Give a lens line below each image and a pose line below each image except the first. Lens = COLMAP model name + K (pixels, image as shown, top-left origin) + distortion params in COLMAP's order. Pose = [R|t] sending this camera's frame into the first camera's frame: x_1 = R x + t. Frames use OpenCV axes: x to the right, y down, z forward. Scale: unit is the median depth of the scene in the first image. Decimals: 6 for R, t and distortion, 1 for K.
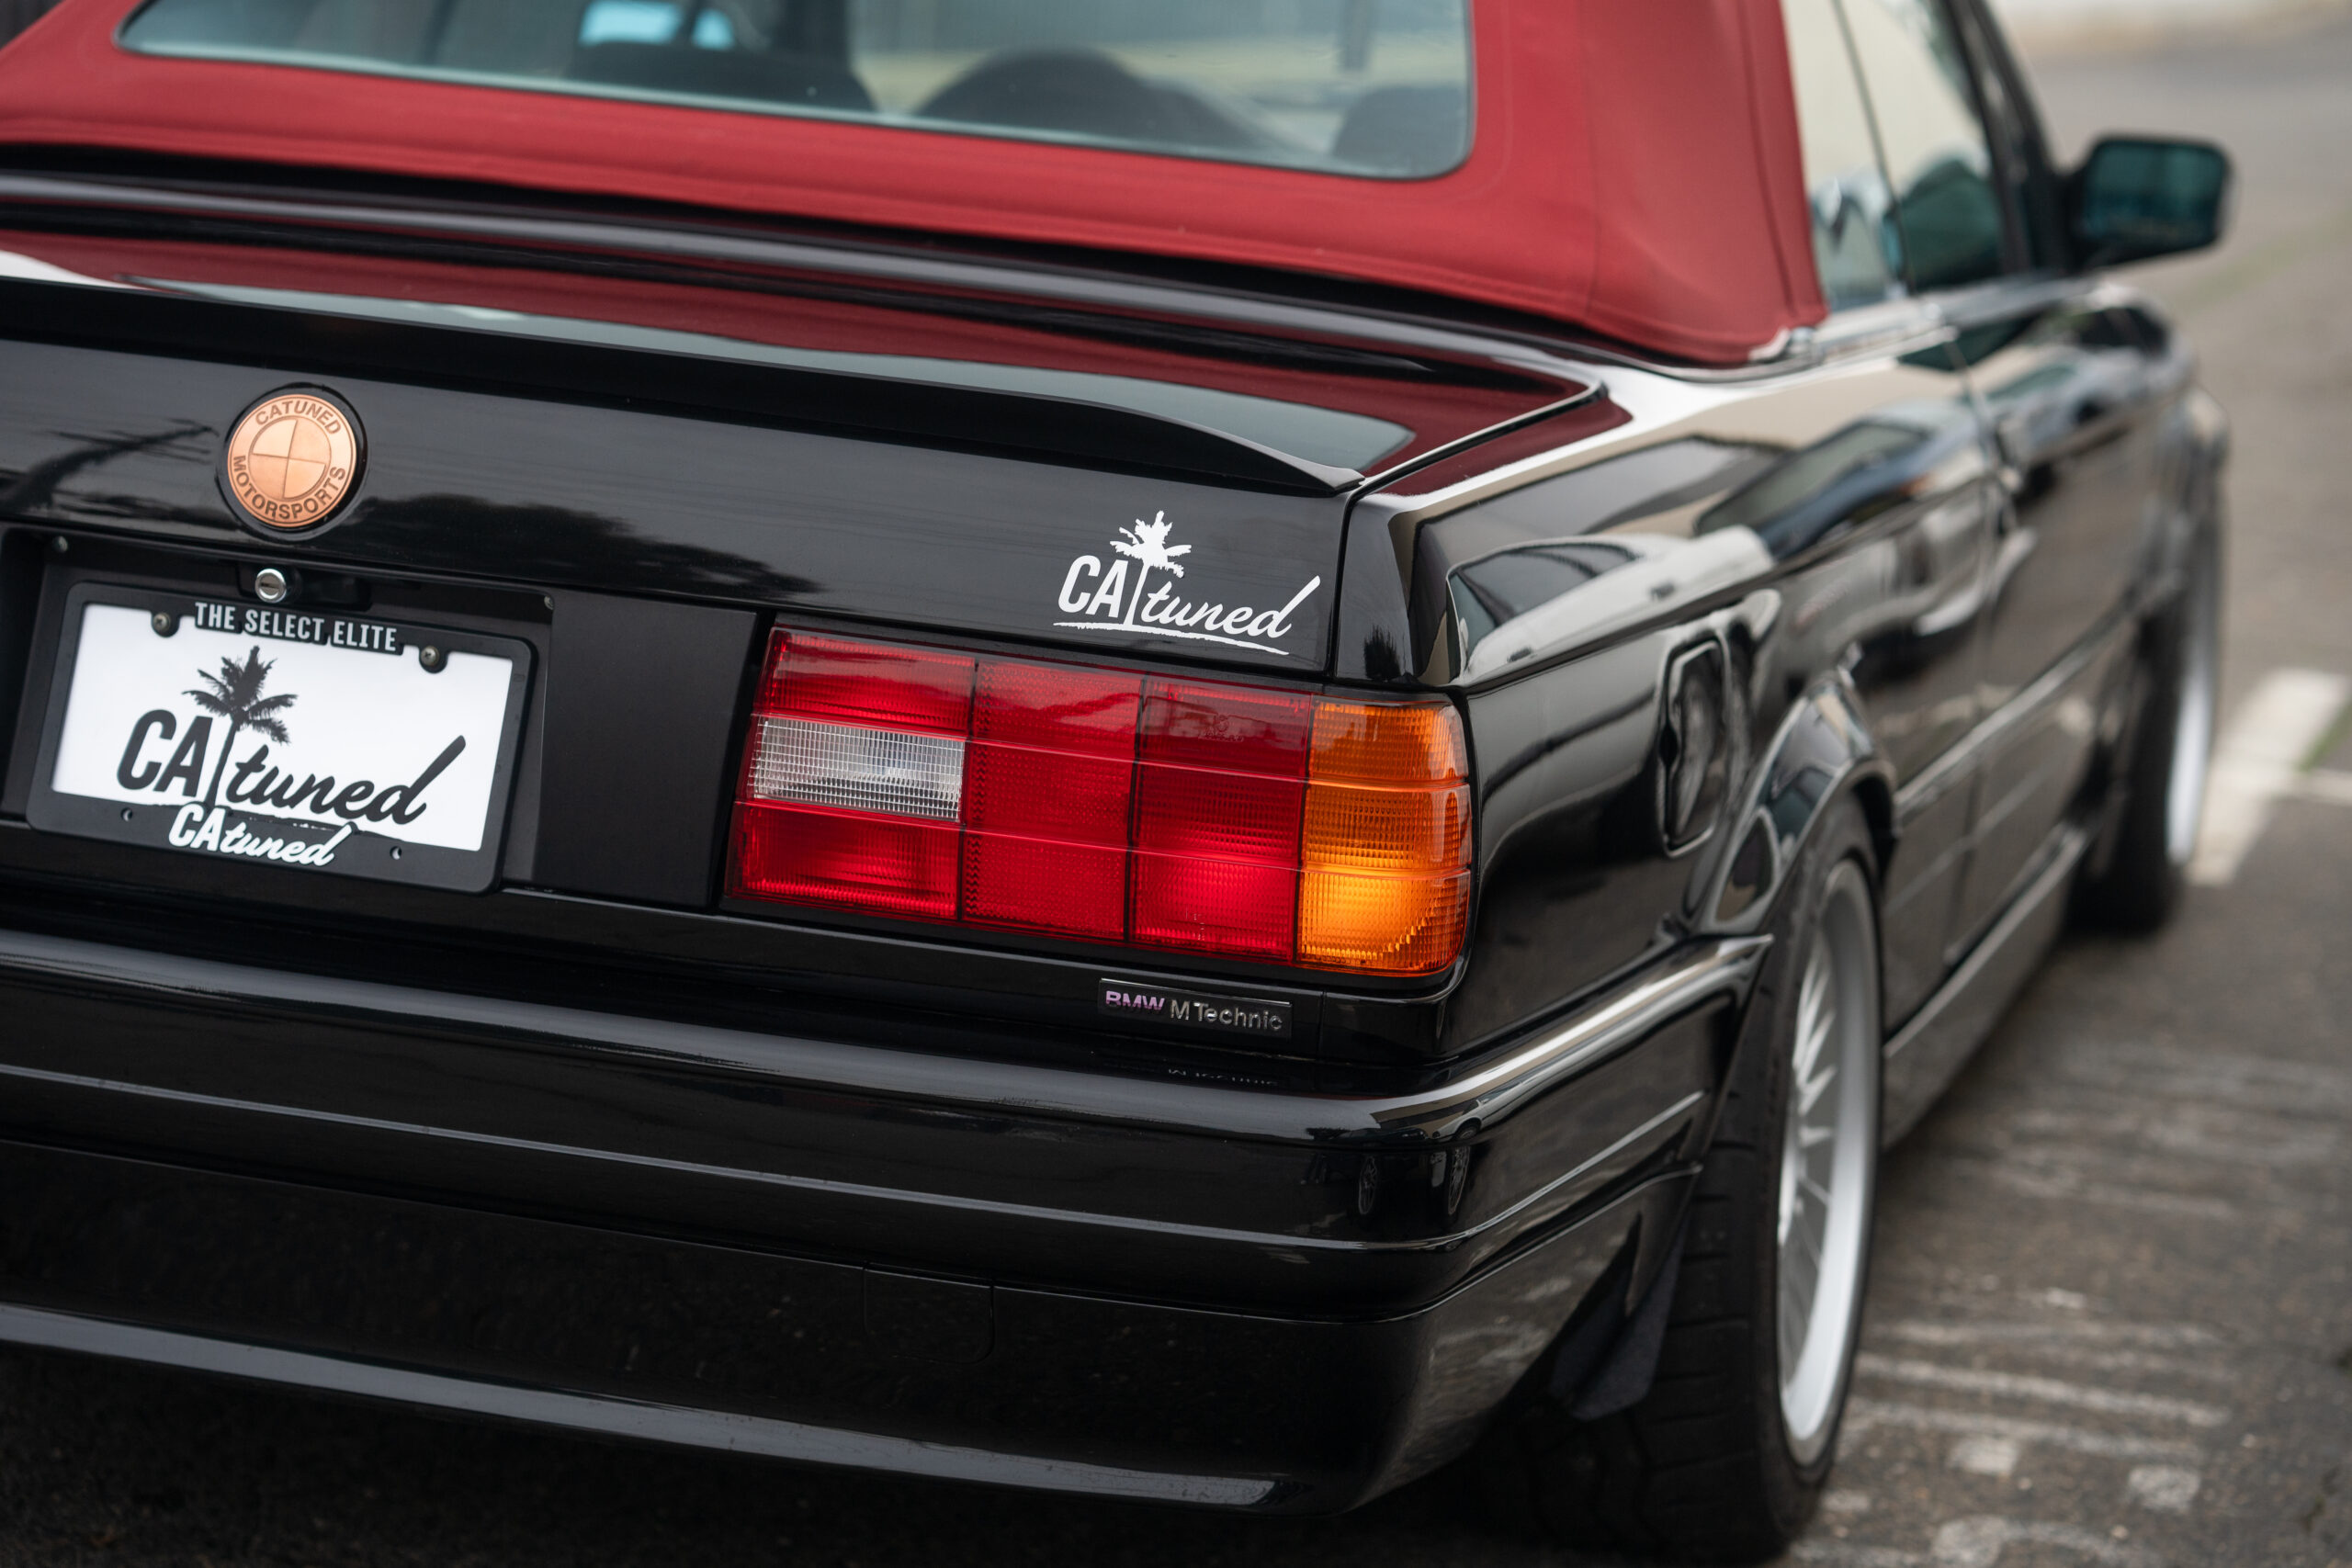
lens RADIAL K [[5594.2, 0, 1176.0], [0, 5594.2, 784.0], [0, 0, 1]] dist [0.128362, 0.220379]
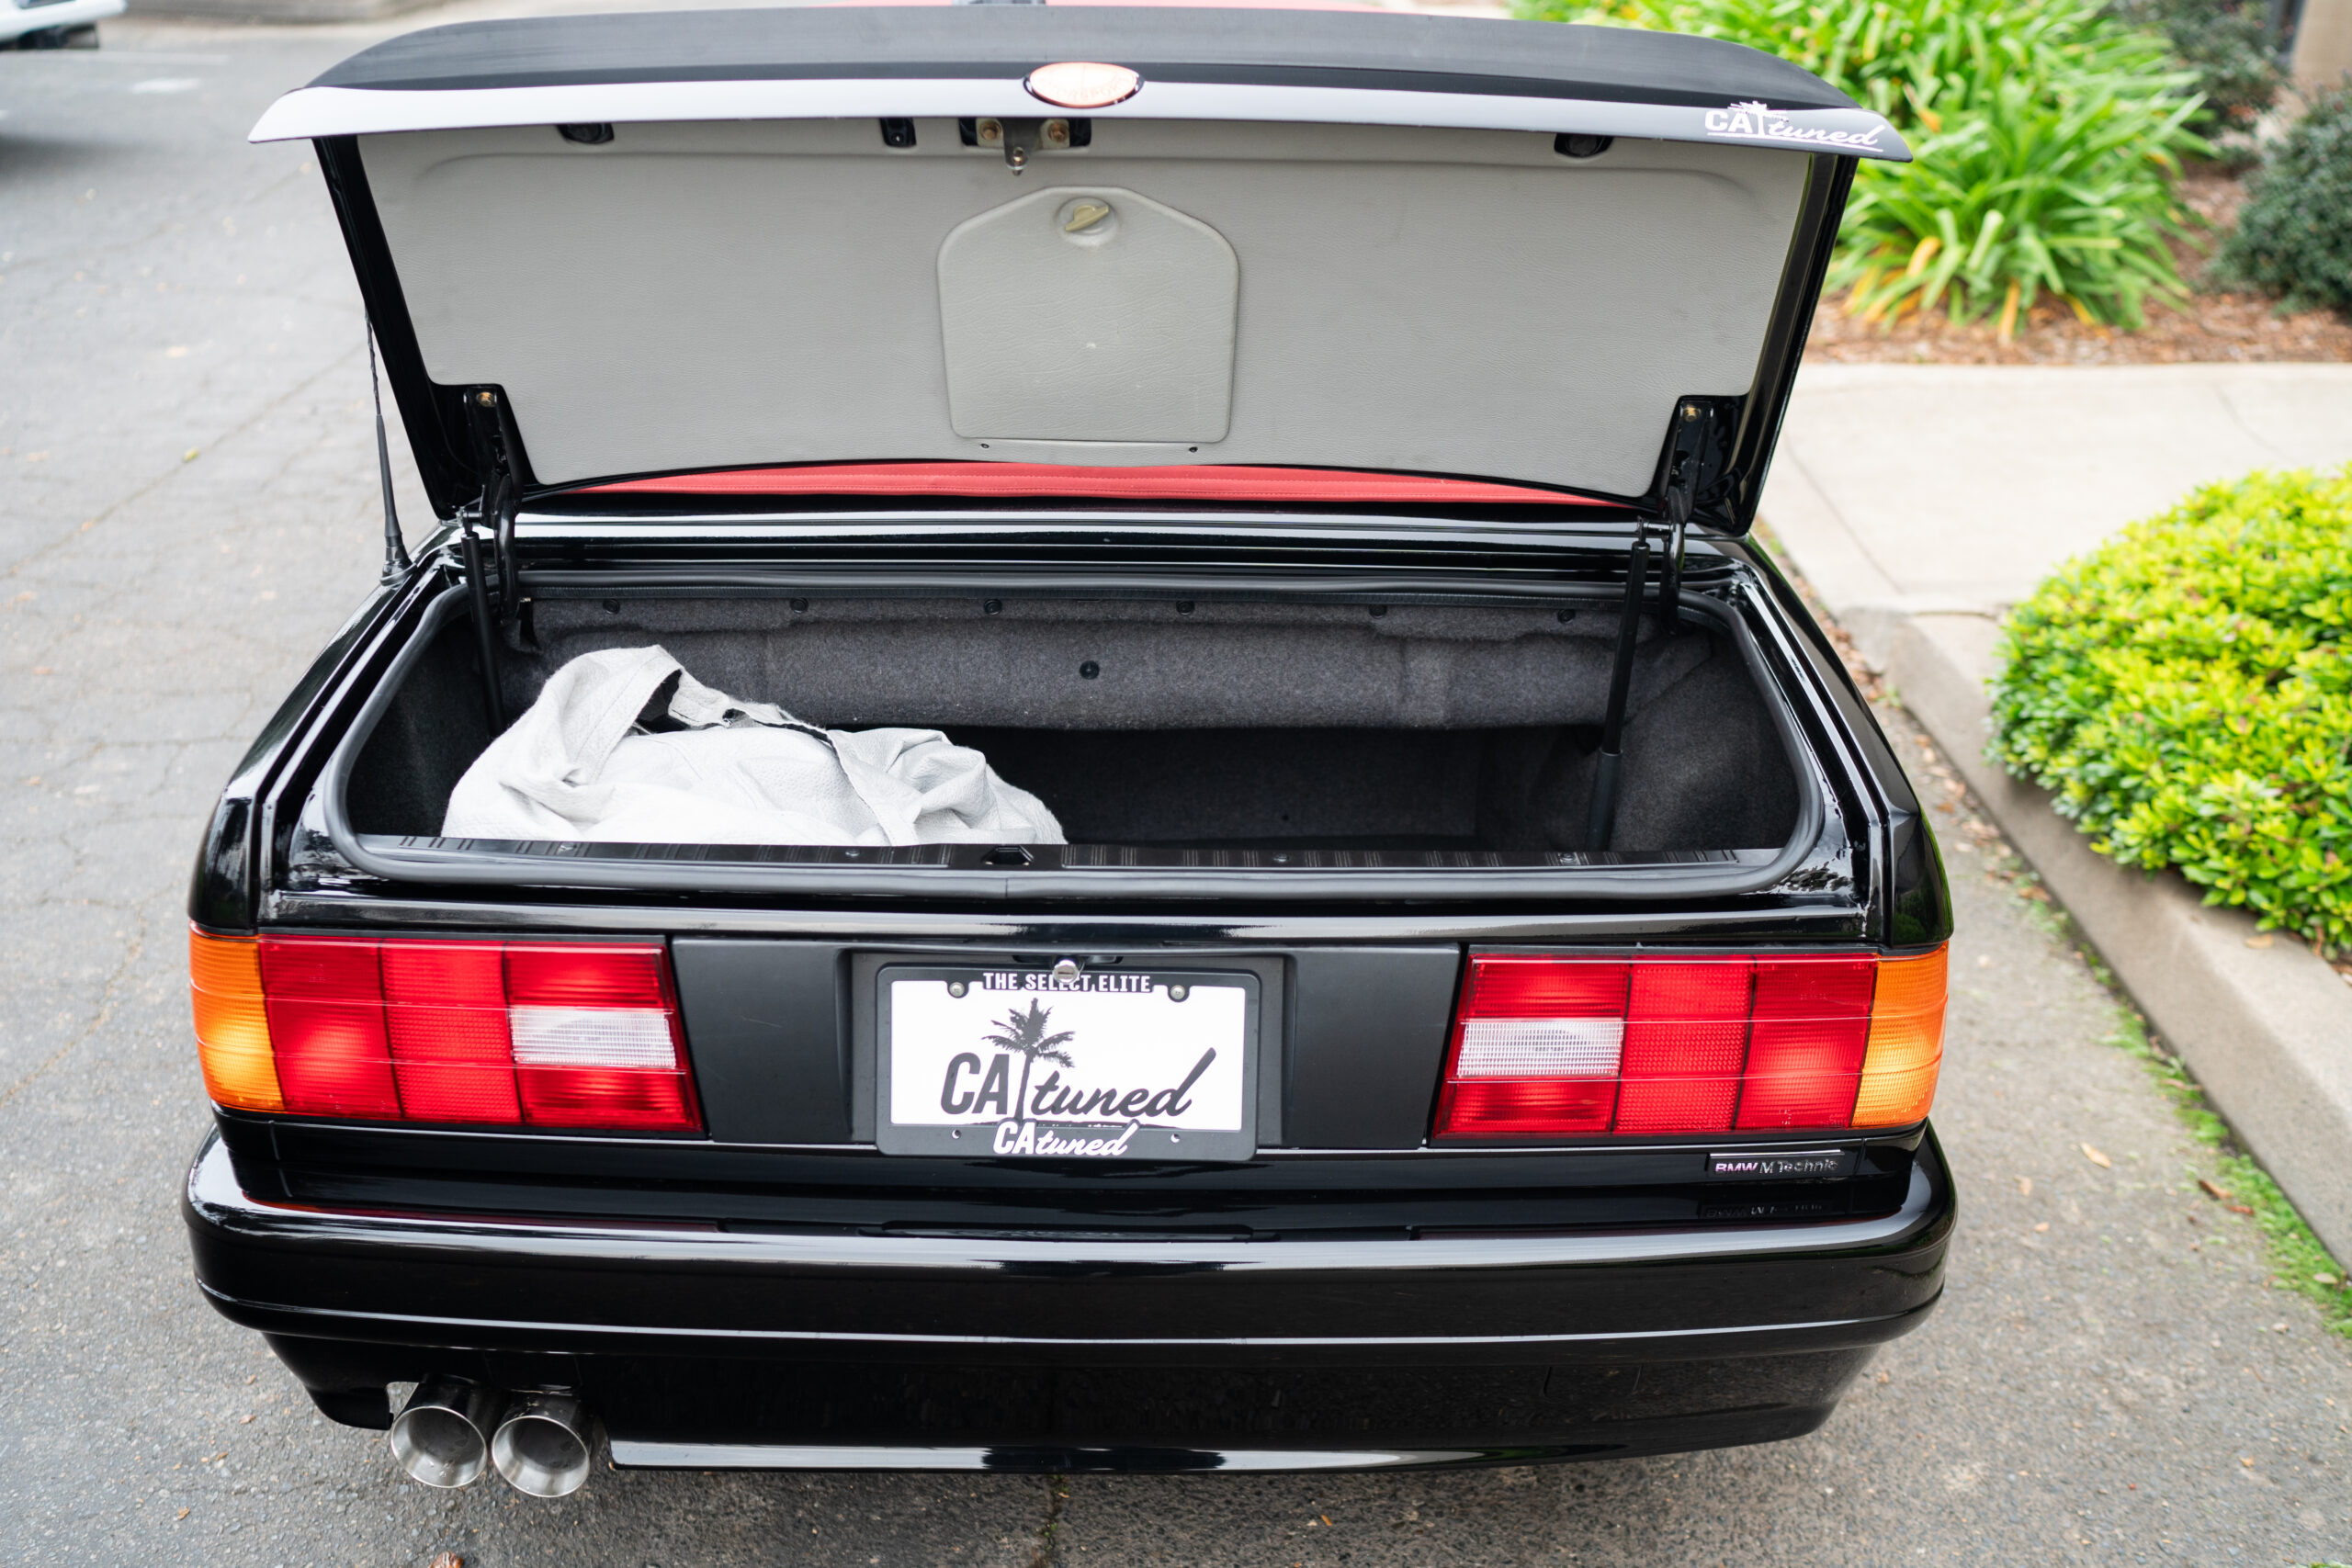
lens RADIAL K [[2259.5, 0, 1176.0], [0, 2259.5, 784.0], [0, 0, 1]] dist [-0.113525, 0.183300]
pose [[0.956014, -0.168073, 0.240395, -0.252156], [0.105181, 0.961485, 0.253938, -0.204522], [-0.273816, -0.217483, 0.936870, 0.509370]]
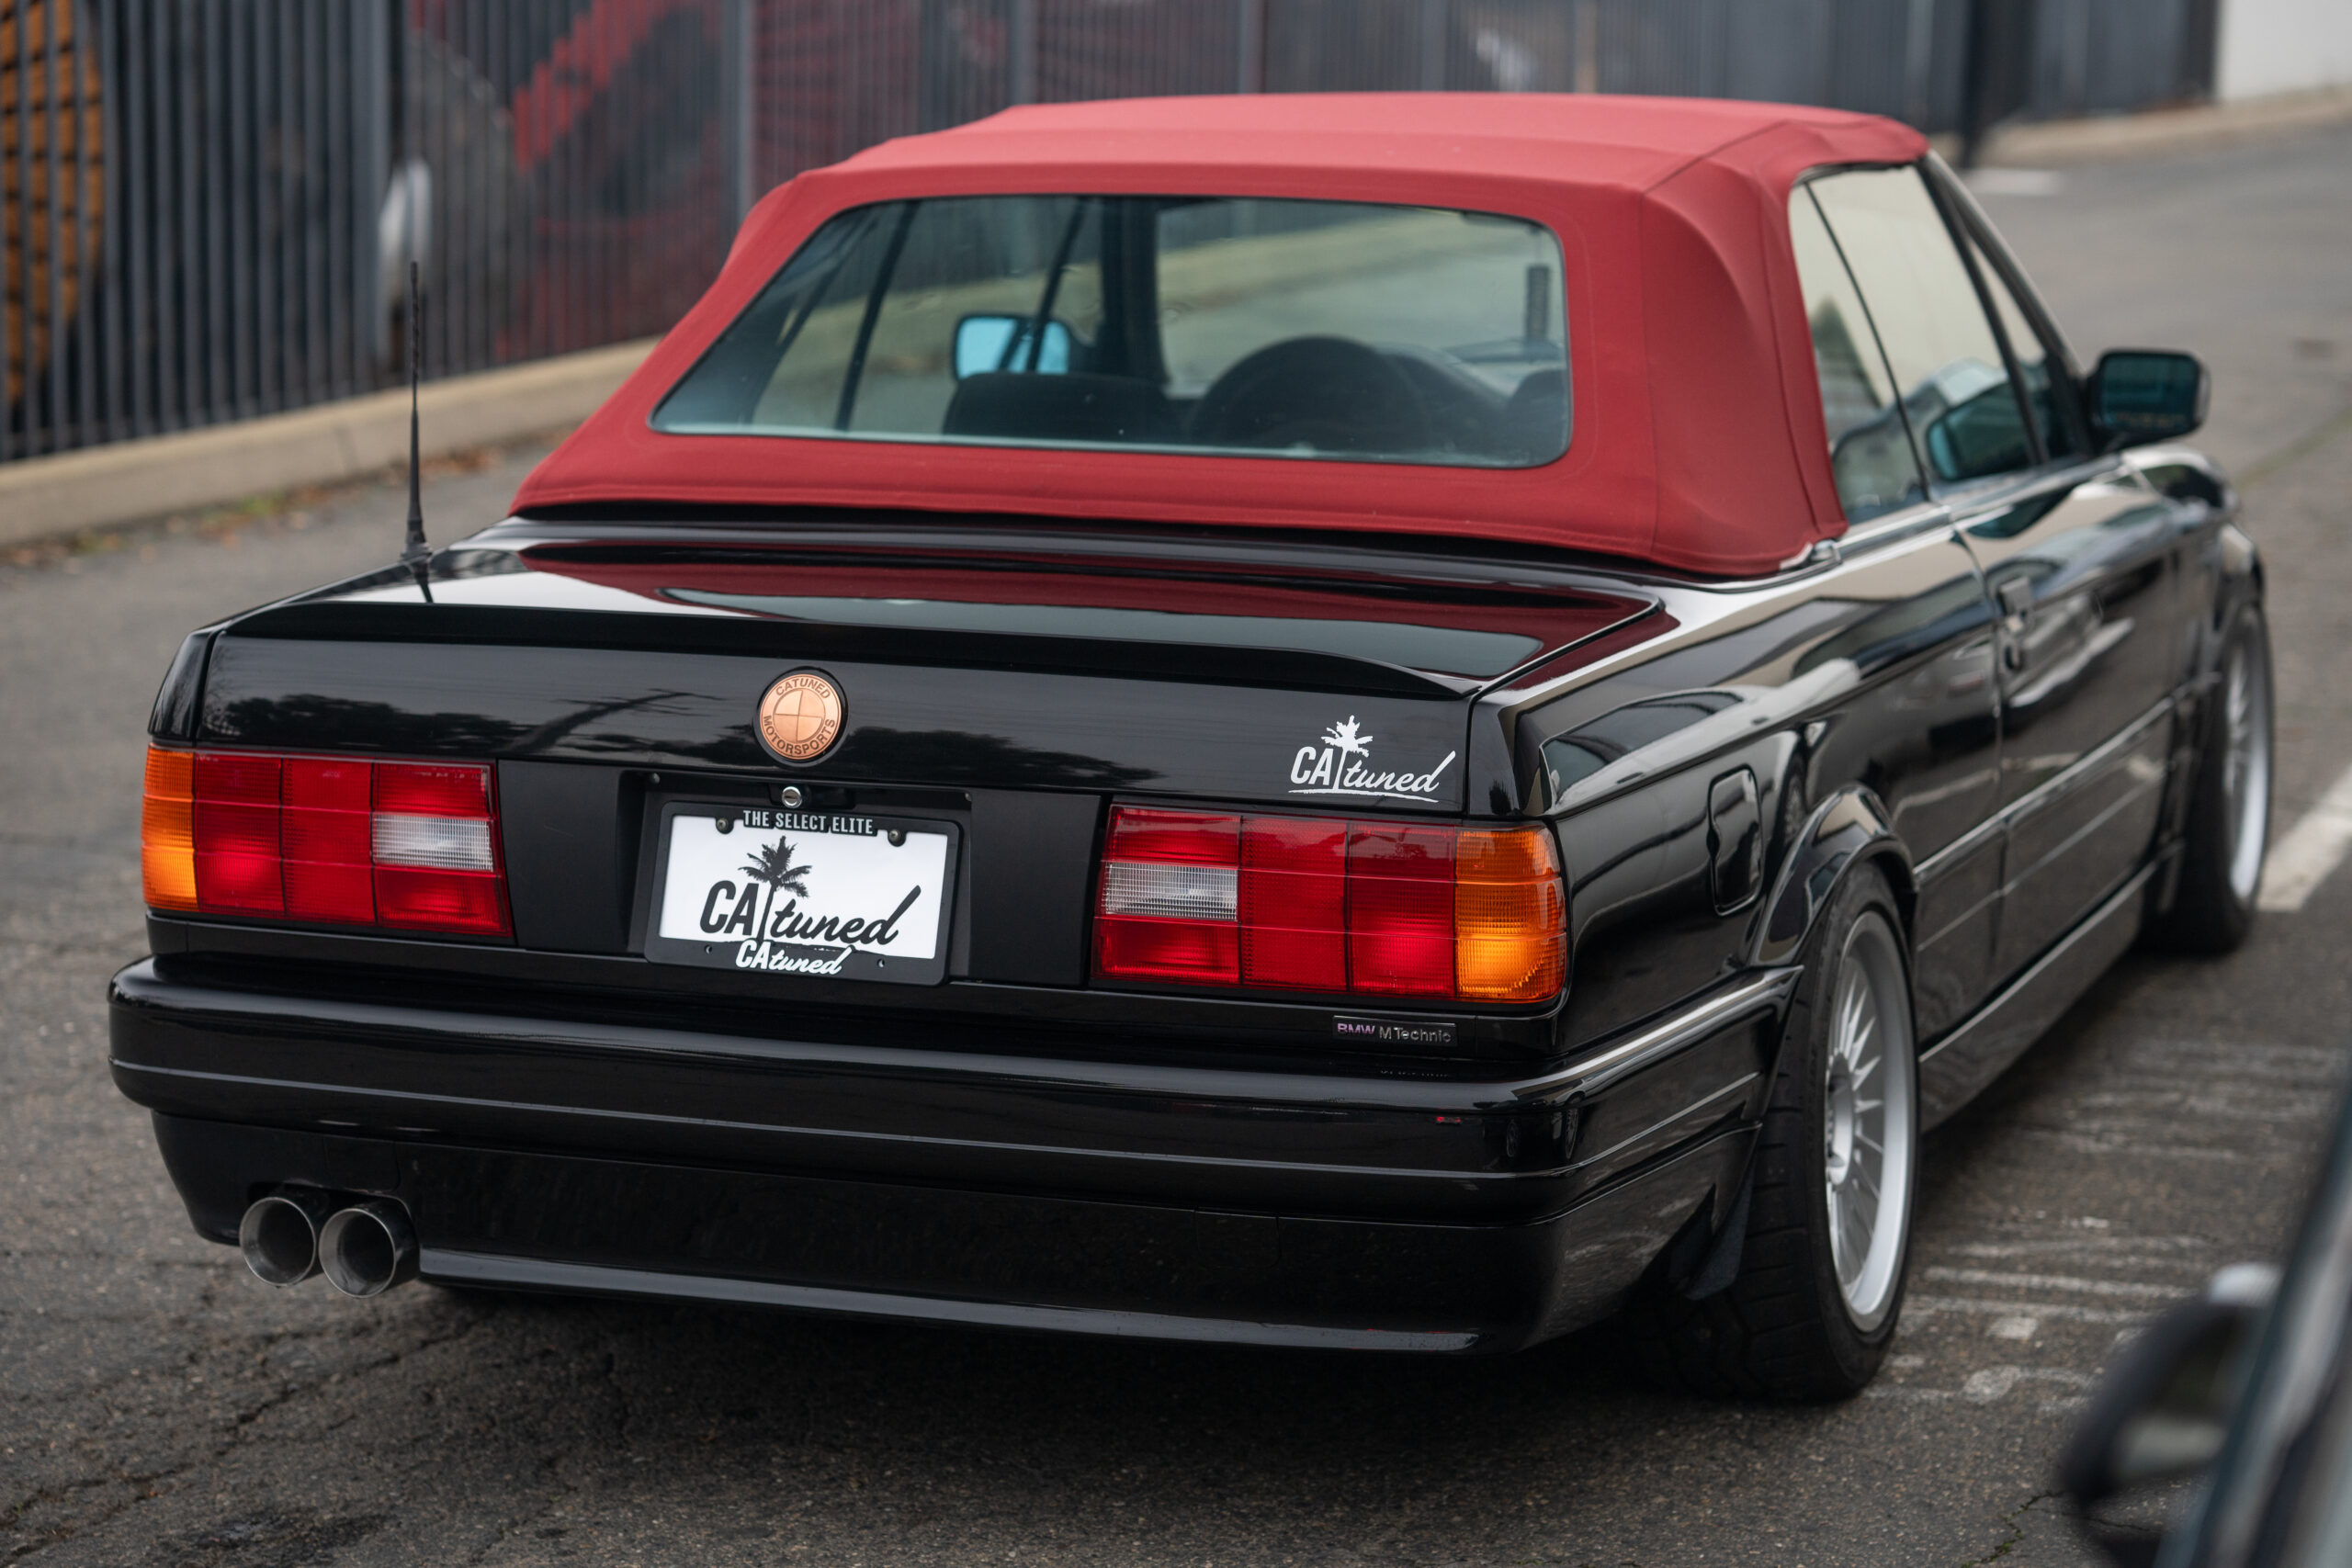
lens RADIAL K [[5594.2, 0, 1176.0], [0, 5594.2, 784.0], [0, 0, 1]] dist [0.128362, 0.220379]
pose [[0.995654, -0.062741, -0.068829, 0.052313], [0.061446, 0.997894, -0.020763, -0.000073], [0.069987, 0.016443, 0.997412, -0.541767]]
